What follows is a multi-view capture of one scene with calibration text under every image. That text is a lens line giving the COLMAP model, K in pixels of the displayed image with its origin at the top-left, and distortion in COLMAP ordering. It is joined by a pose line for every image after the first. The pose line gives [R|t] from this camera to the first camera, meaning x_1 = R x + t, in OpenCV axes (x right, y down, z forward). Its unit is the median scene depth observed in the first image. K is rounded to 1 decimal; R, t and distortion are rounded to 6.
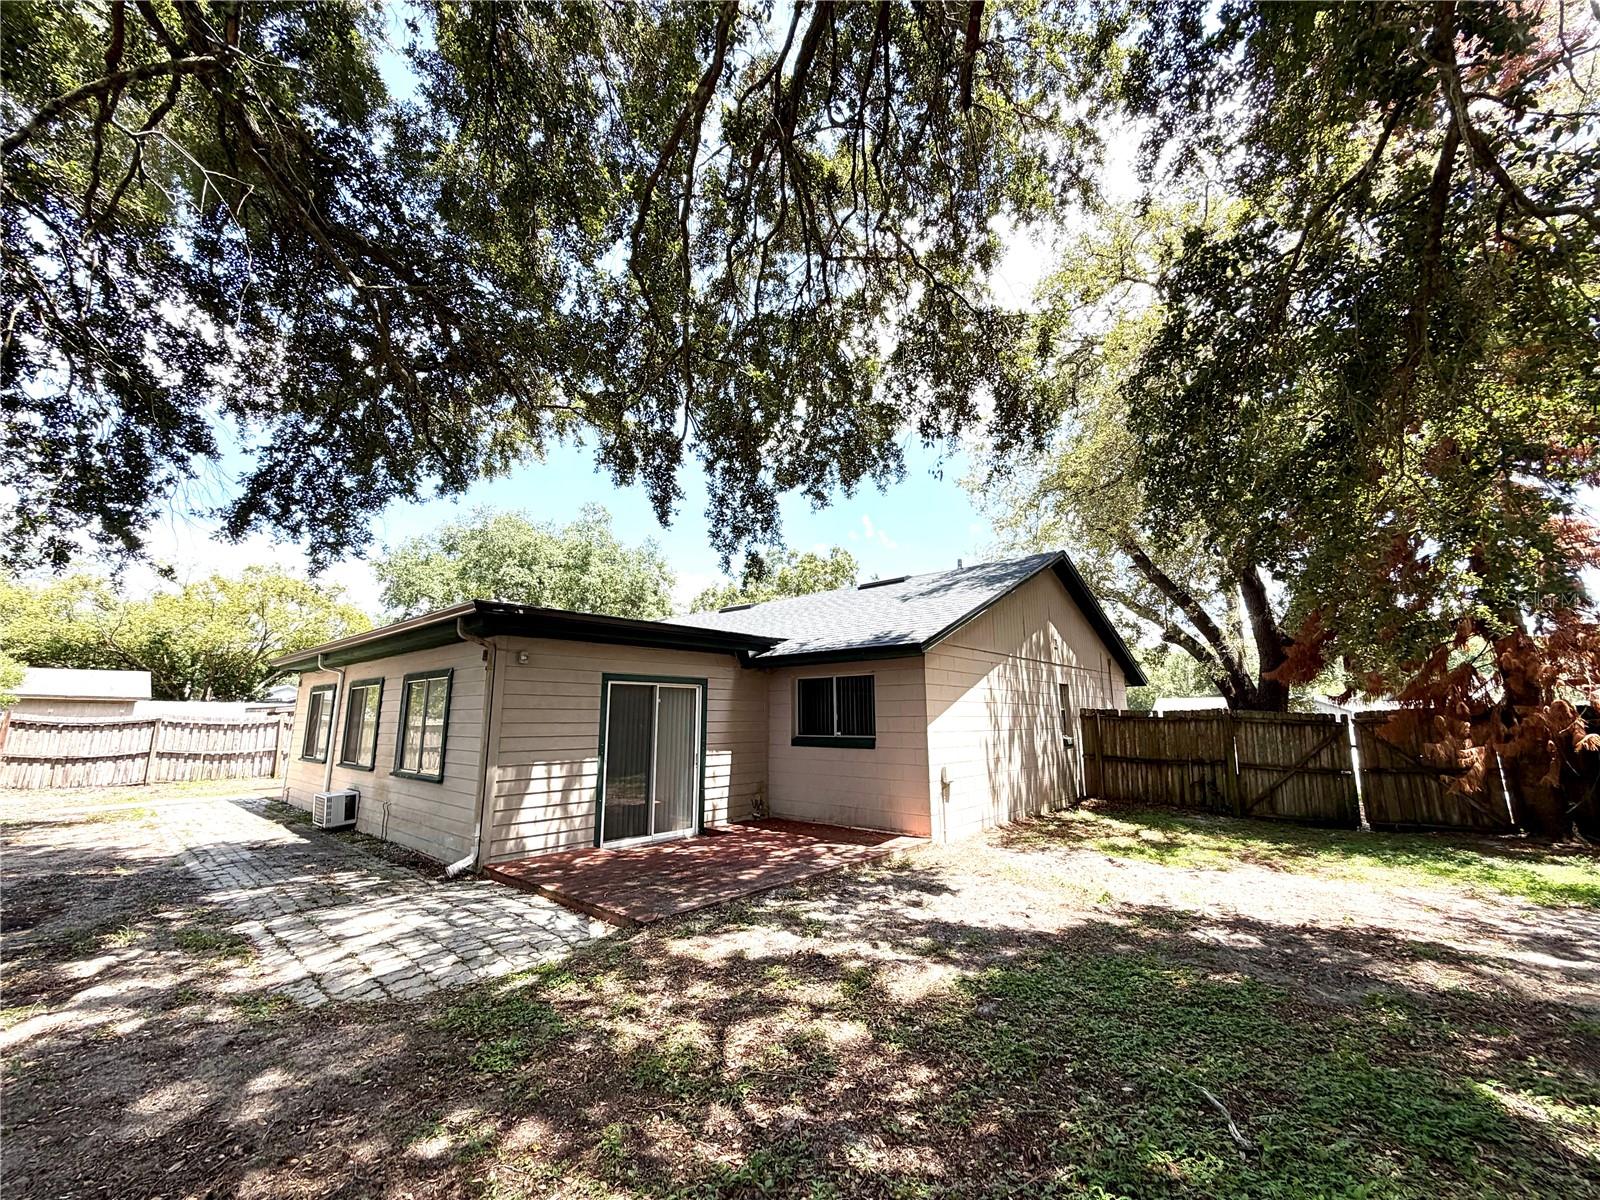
lens RADIAL K [[642.0, 0, 796.3], [0, 642.0, 605.7], [0, 0, 1]] dist [-0.001264, 0.001280]
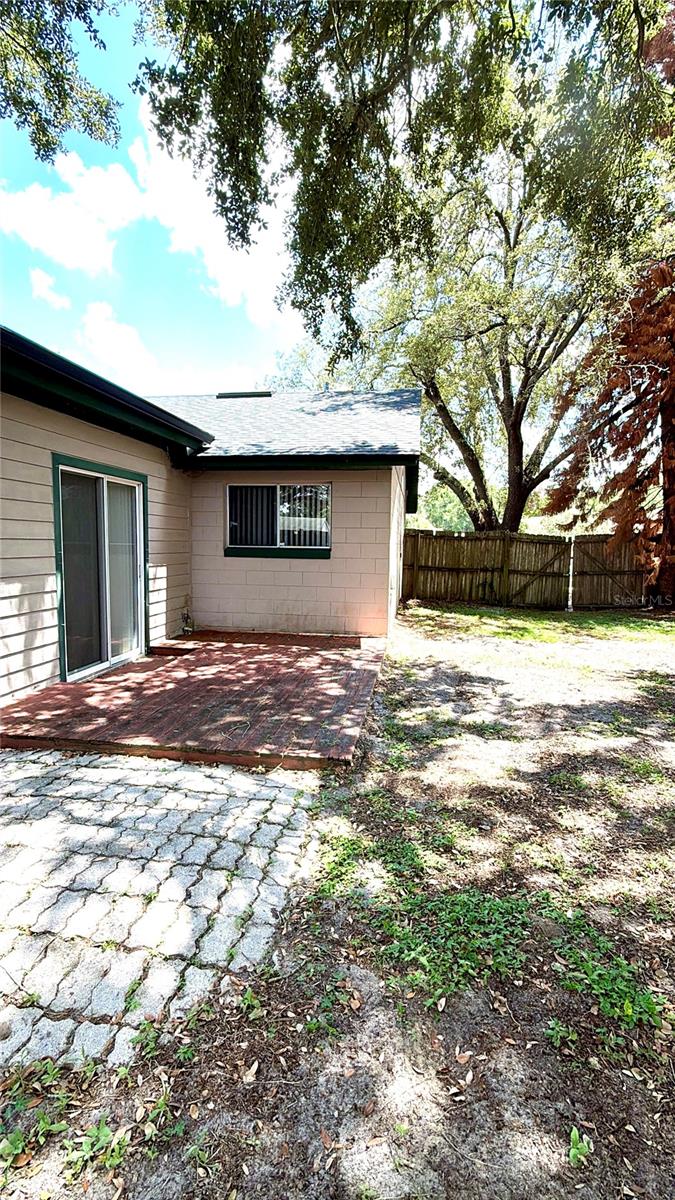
lens RADIAL K [[553.7, 0, 340.5], [0, 553.7, 587.1], [0, 0, 1]] dist [-0.000696, 0.000010]
pose [[0.829272, -0.028242, 0.558130, -0.420012], [-0.116157, 0.968200, 0.221578, 0.083171], [-0.546640, -0.248579, 0.799621, 0.330669]]
